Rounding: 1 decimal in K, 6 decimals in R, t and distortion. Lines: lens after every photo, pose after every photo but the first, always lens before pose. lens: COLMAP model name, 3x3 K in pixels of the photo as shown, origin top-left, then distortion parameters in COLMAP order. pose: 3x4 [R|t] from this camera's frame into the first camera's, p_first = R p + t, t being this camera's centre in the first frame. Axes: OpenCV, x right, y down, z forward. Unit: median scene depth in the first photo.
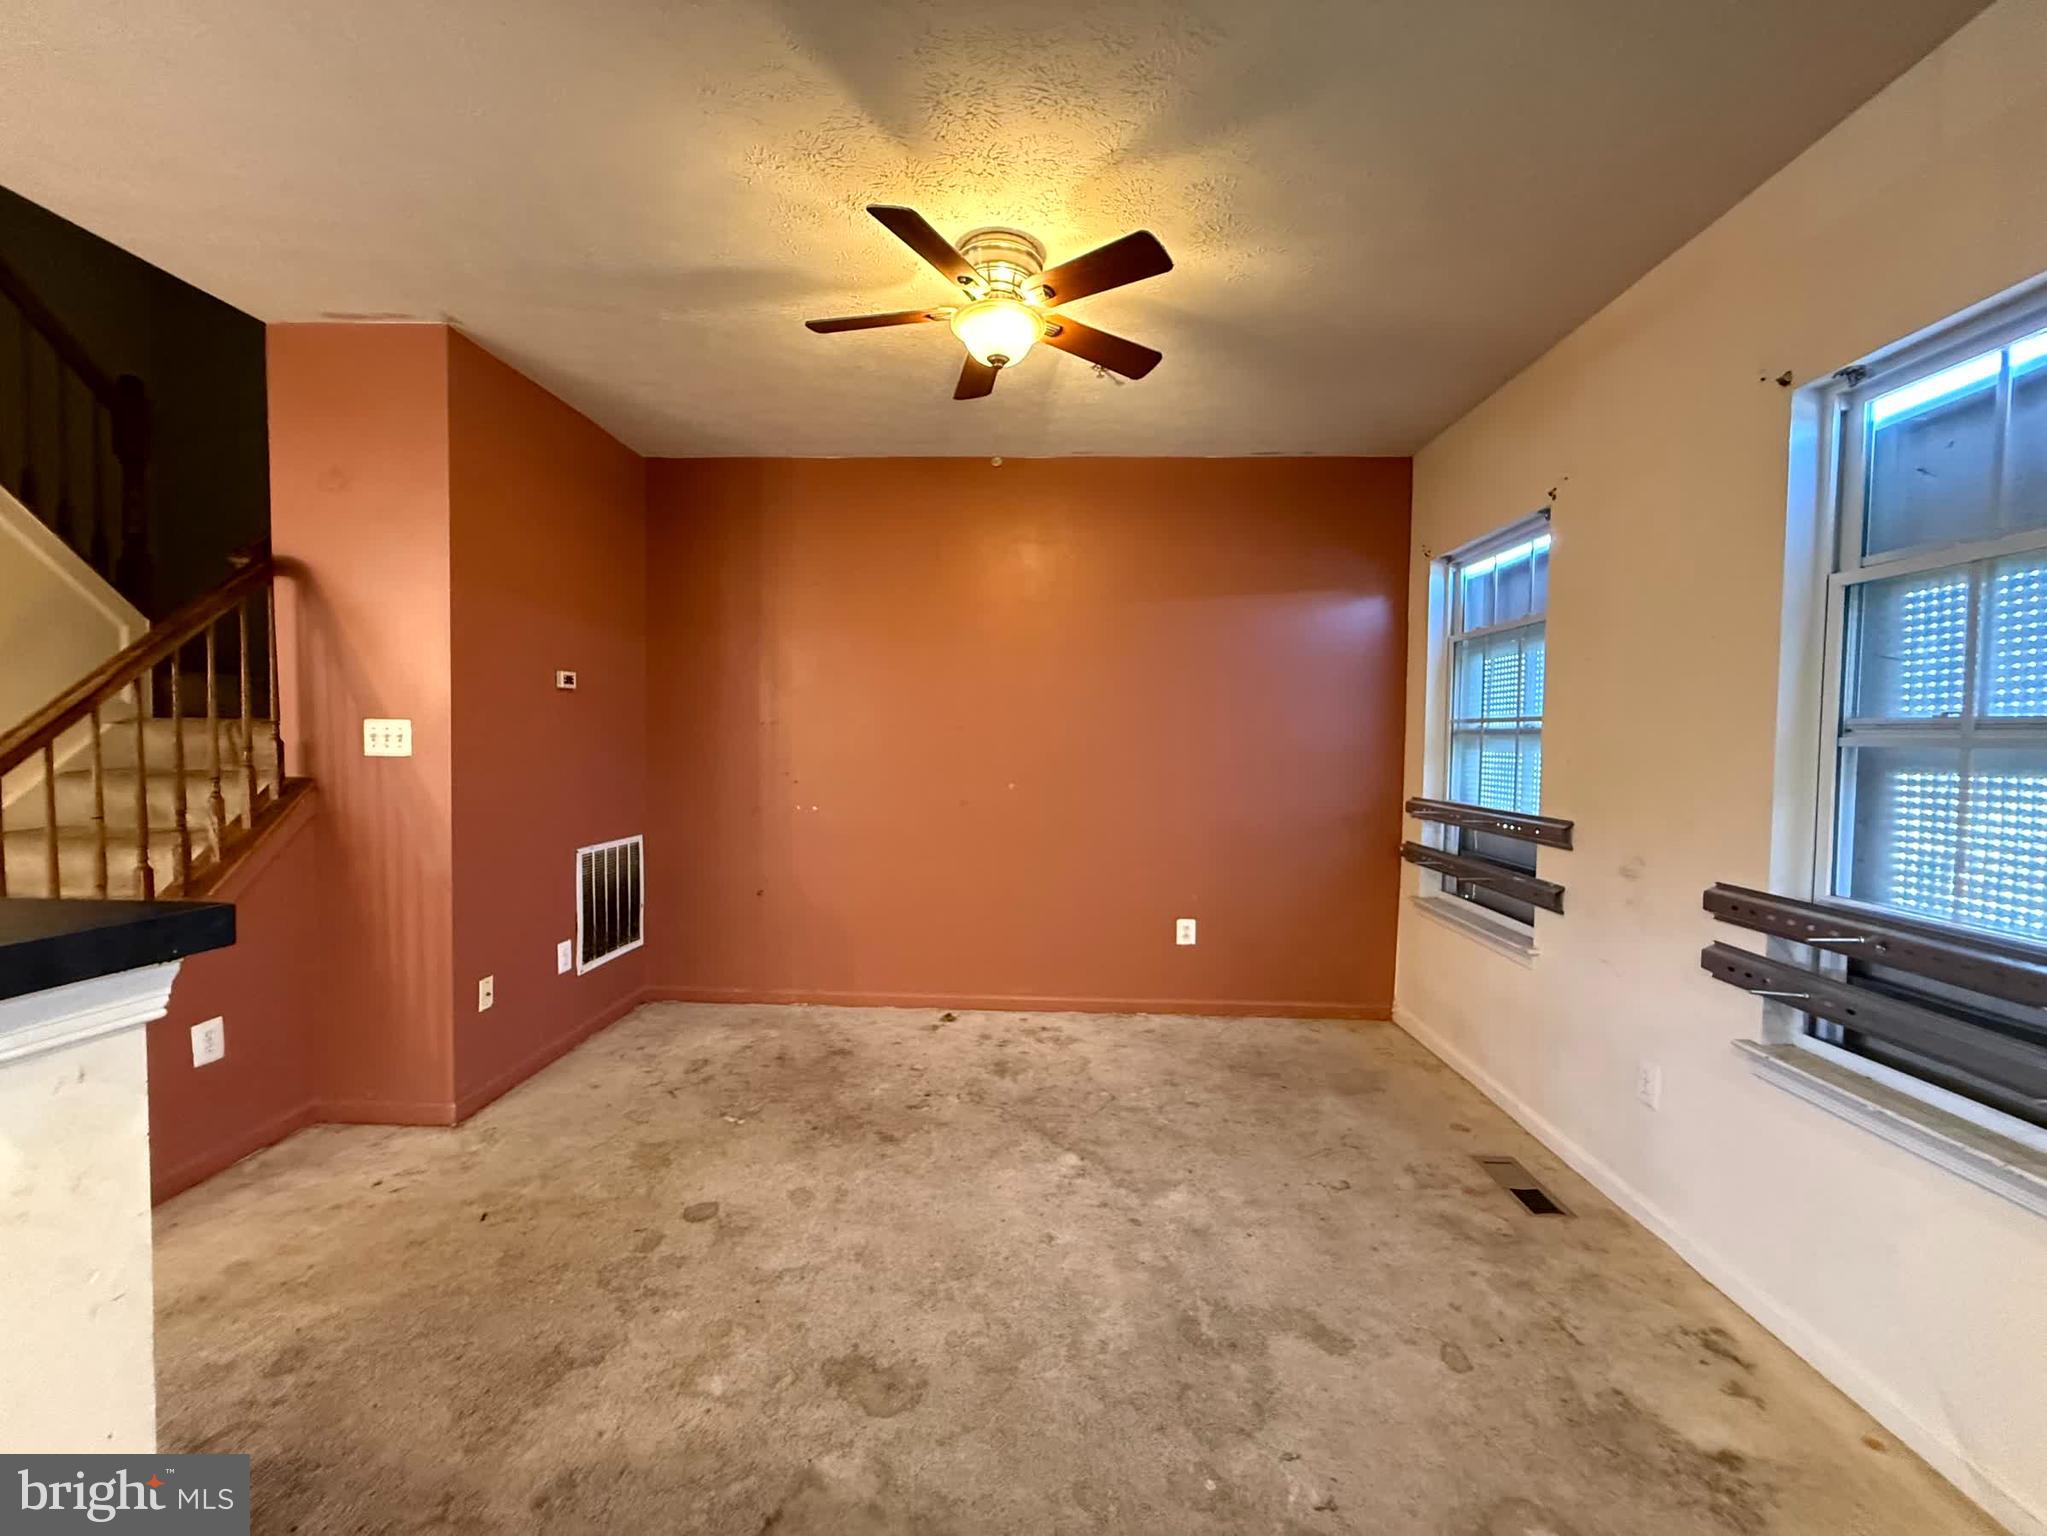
lens RADIAL K [[817.9, 0, 1016.9], [0, 817.9, 767.8], [0, 0, 1]] dist [-0.000542, 0.001055]
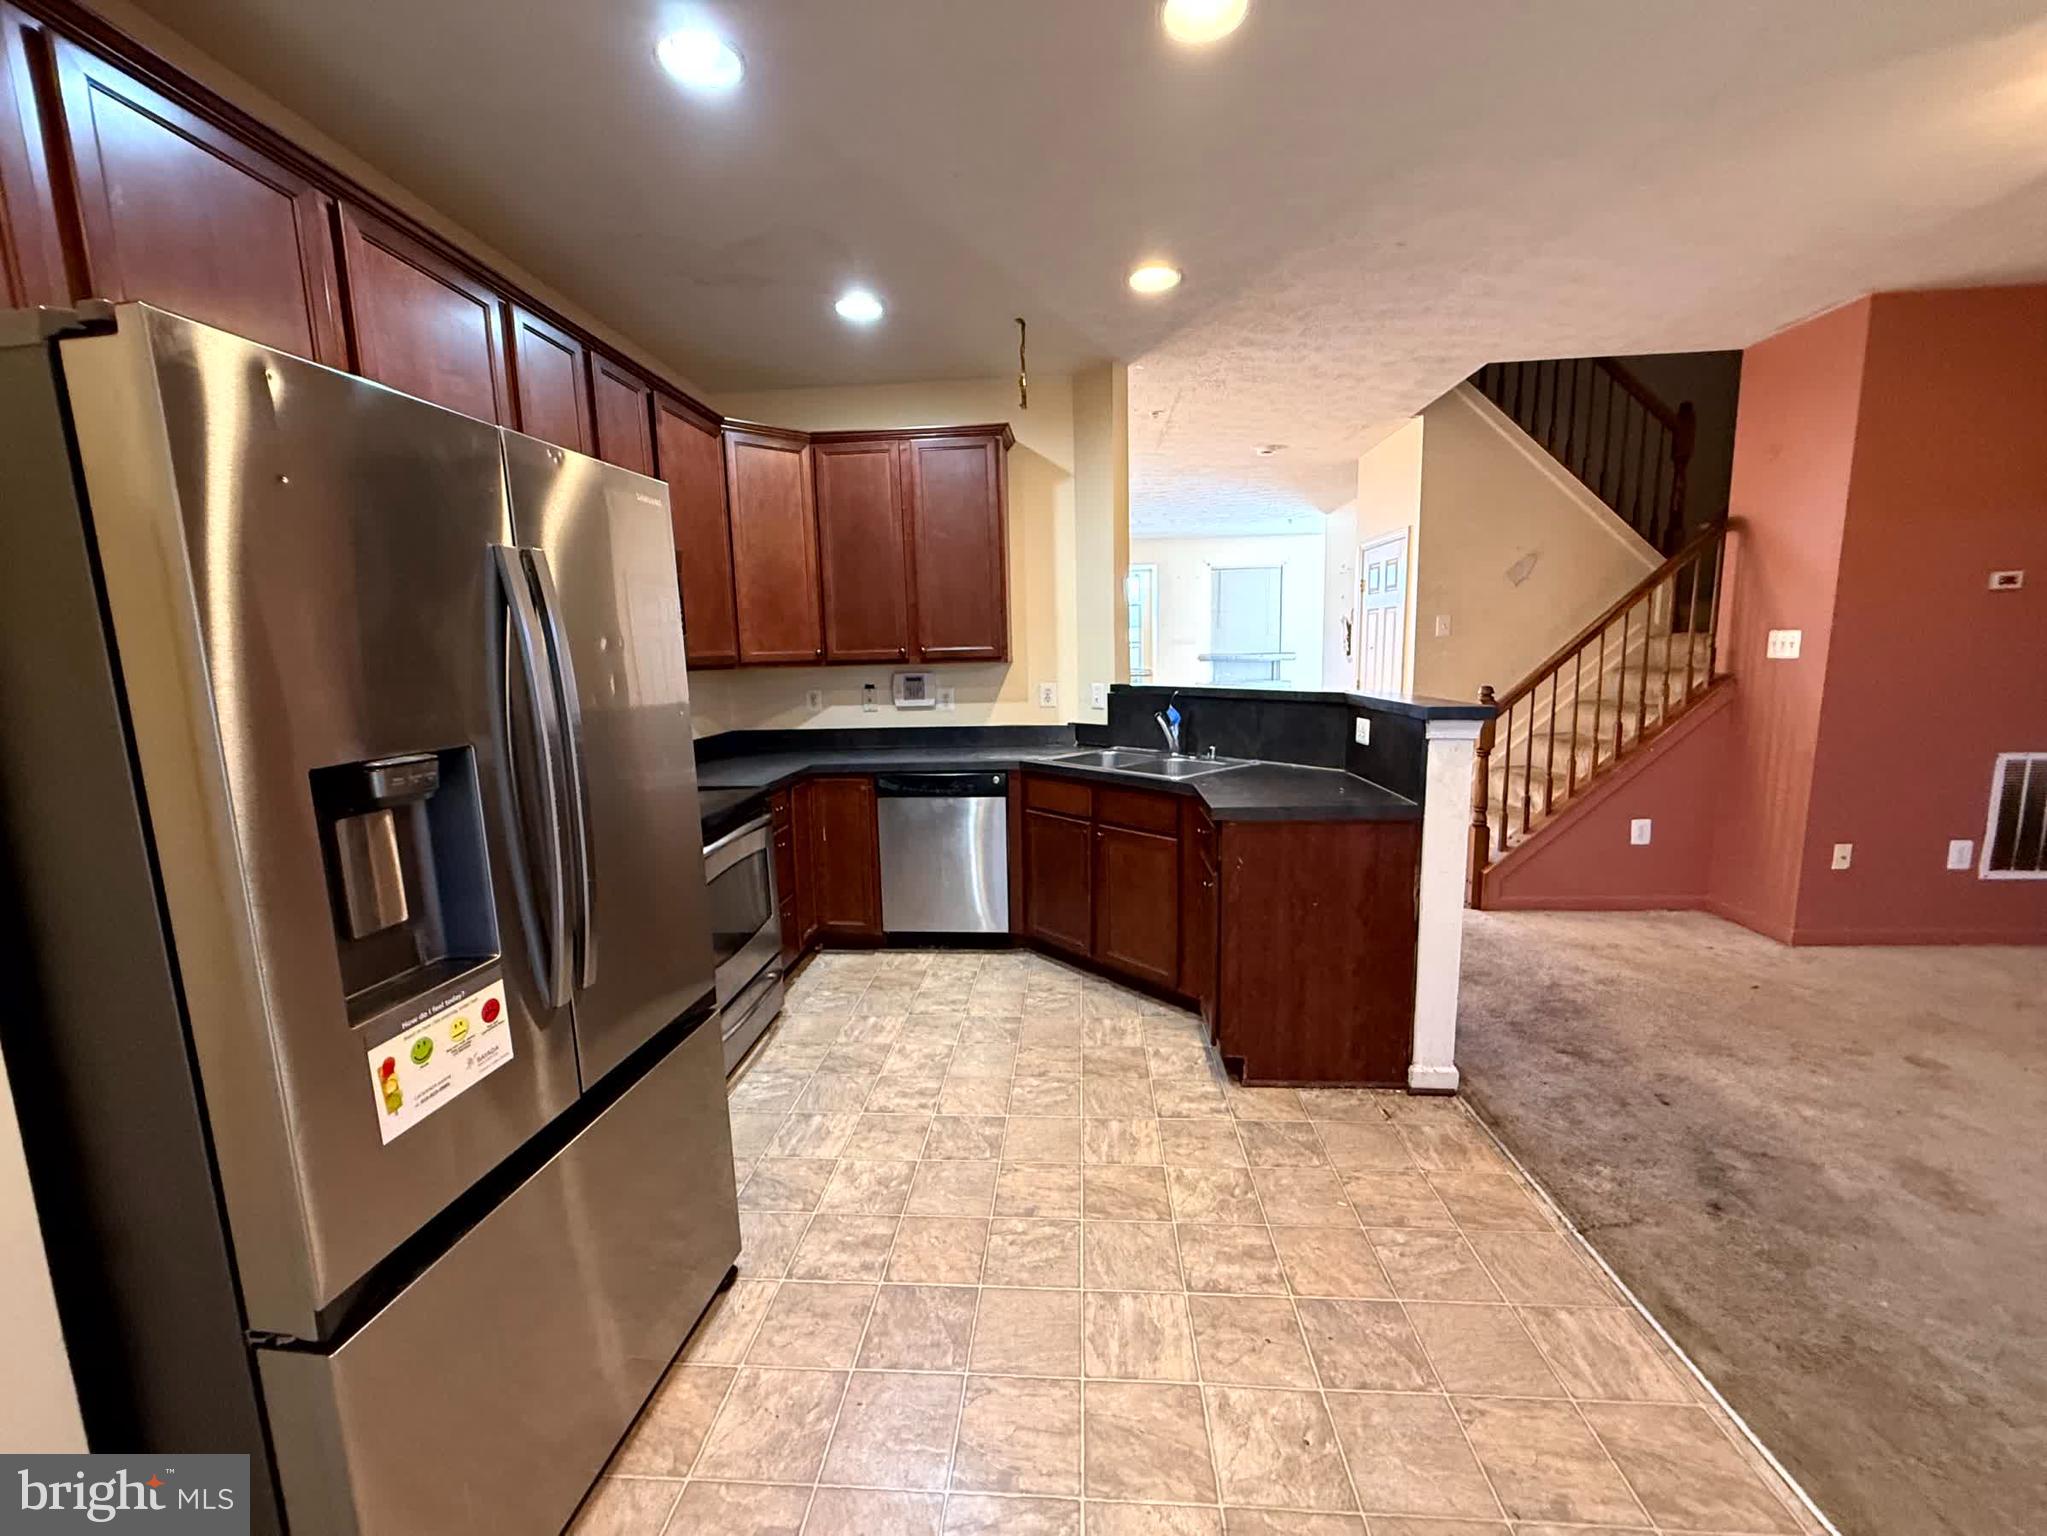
lens RADIAL K [[817.9, 0, 1024.2], [0, 817.9, 769.2], [0, 0, 1]] dist [-0.000542, 0.001055]
pose [[-0.019427, 0.135155, -0.990634, 0.596063], [-0.012387, 0.990712, 0.135408, -0.001019], [0.999735, 0.014901, -0.017573, -0.201531]]
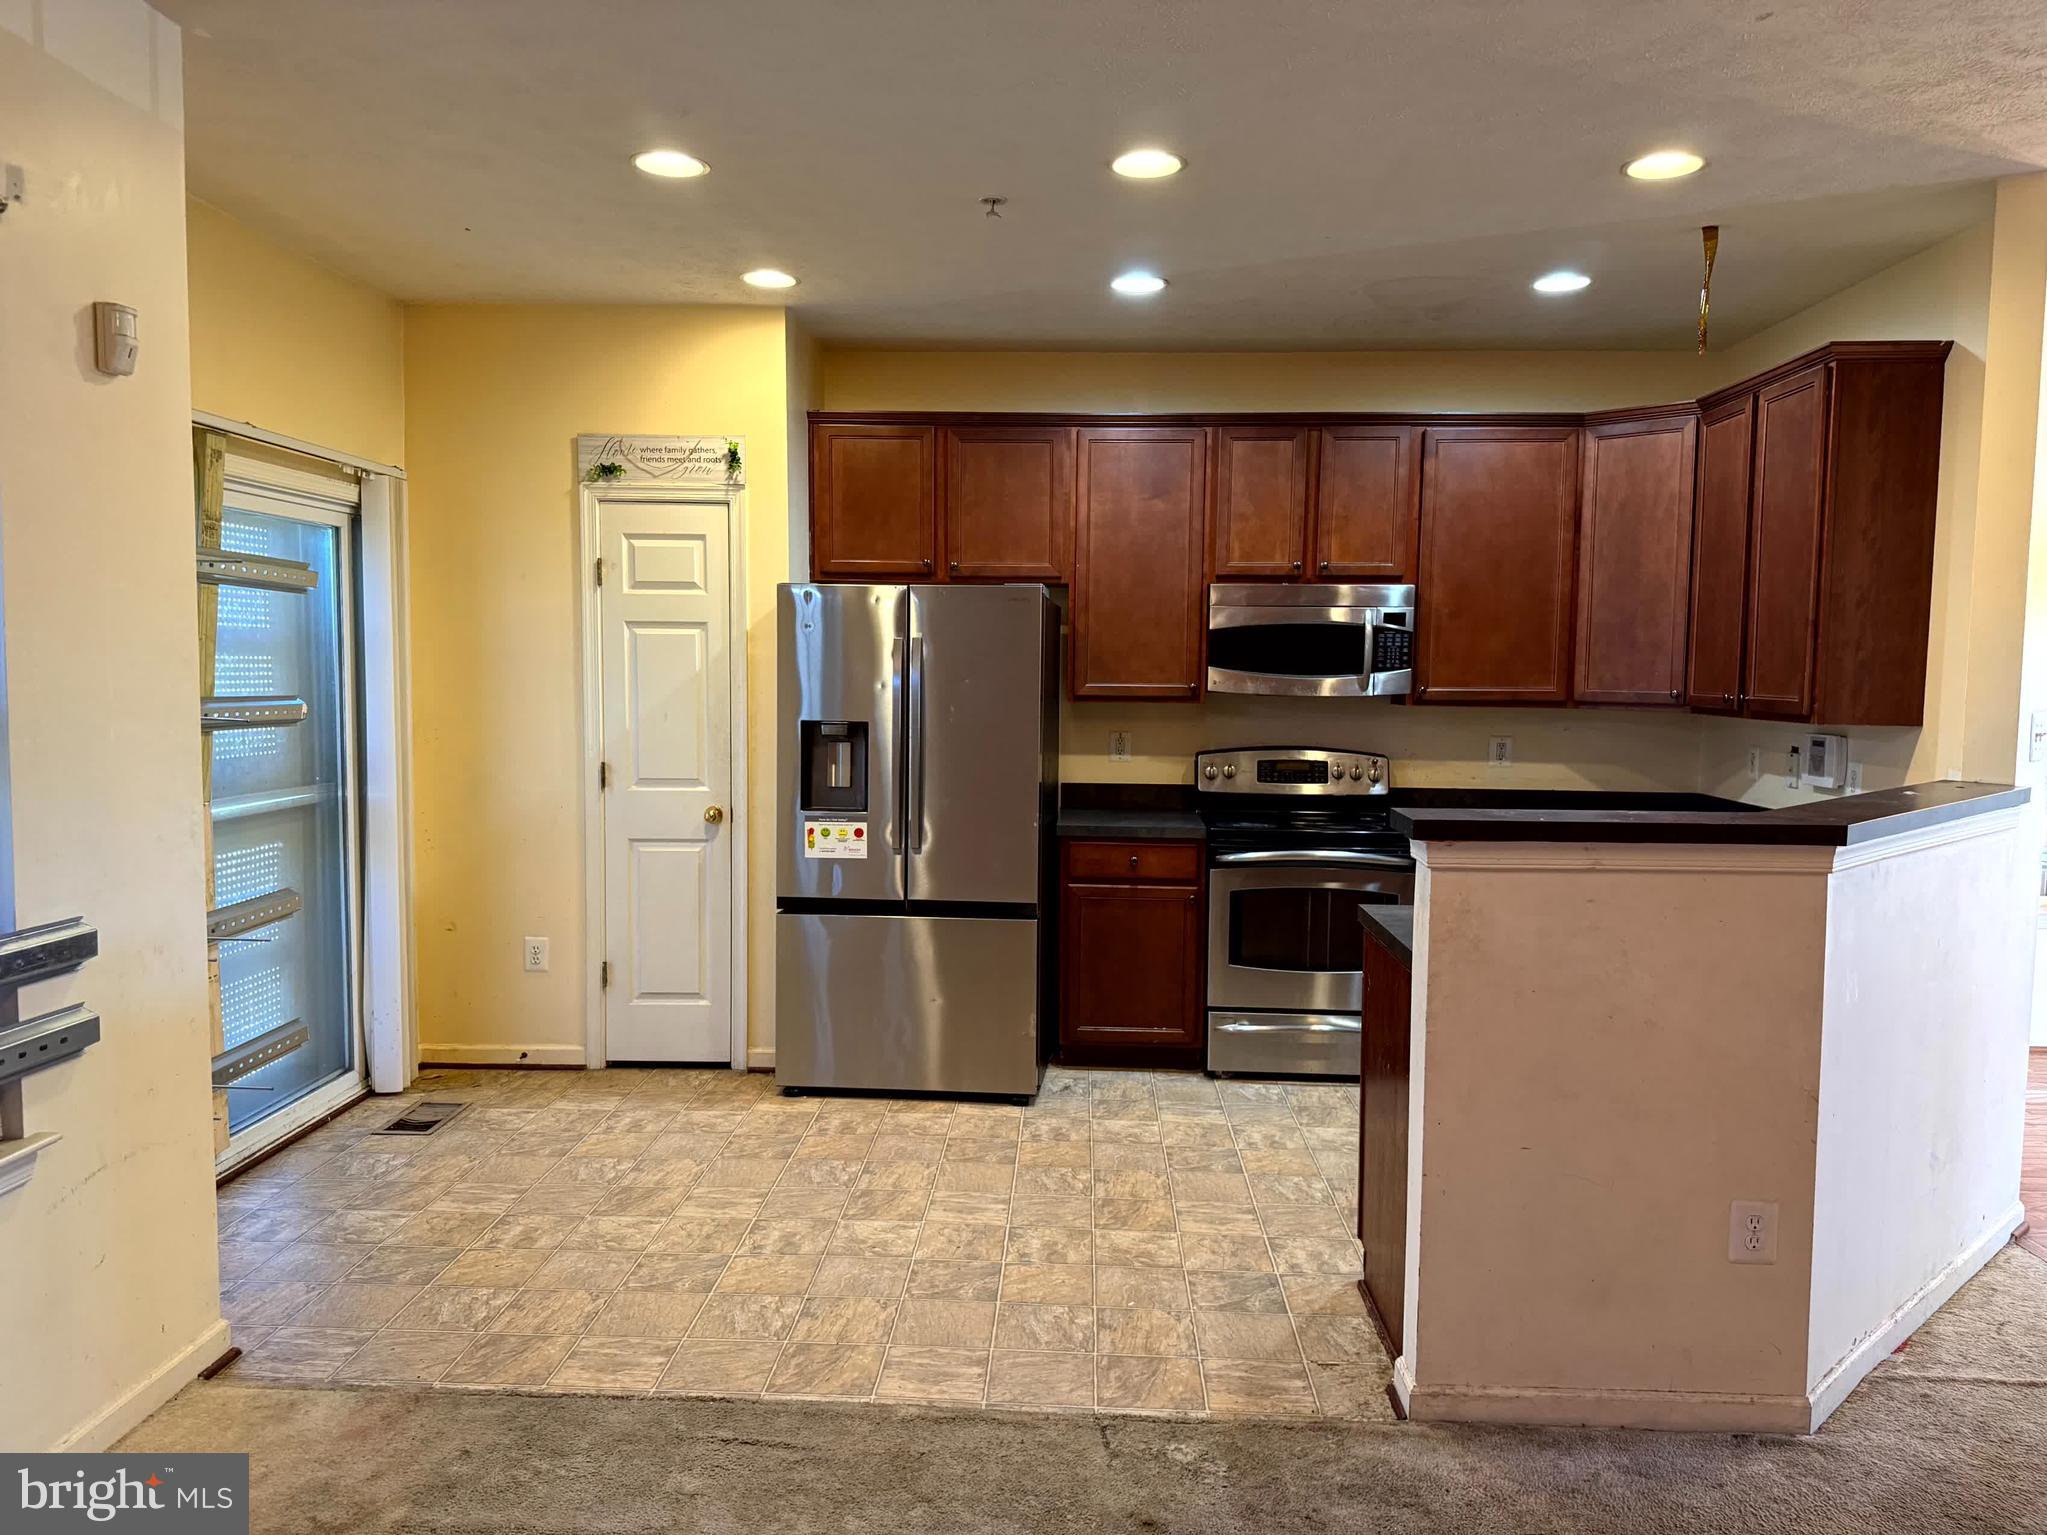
lens RADIAL K [[1472.0, 0, 1024.4], [0, 1472.0, 765.7], [0, 0, 1]] dist [0.061232, -0.071759]
pose [[-0.999712, -0.024011, 0.000104, -0.011301], [-0.023860, 0.993863, 0.108013, -0.099410], [-0.002697, 0.107979, -0.994149, 1.323719]]
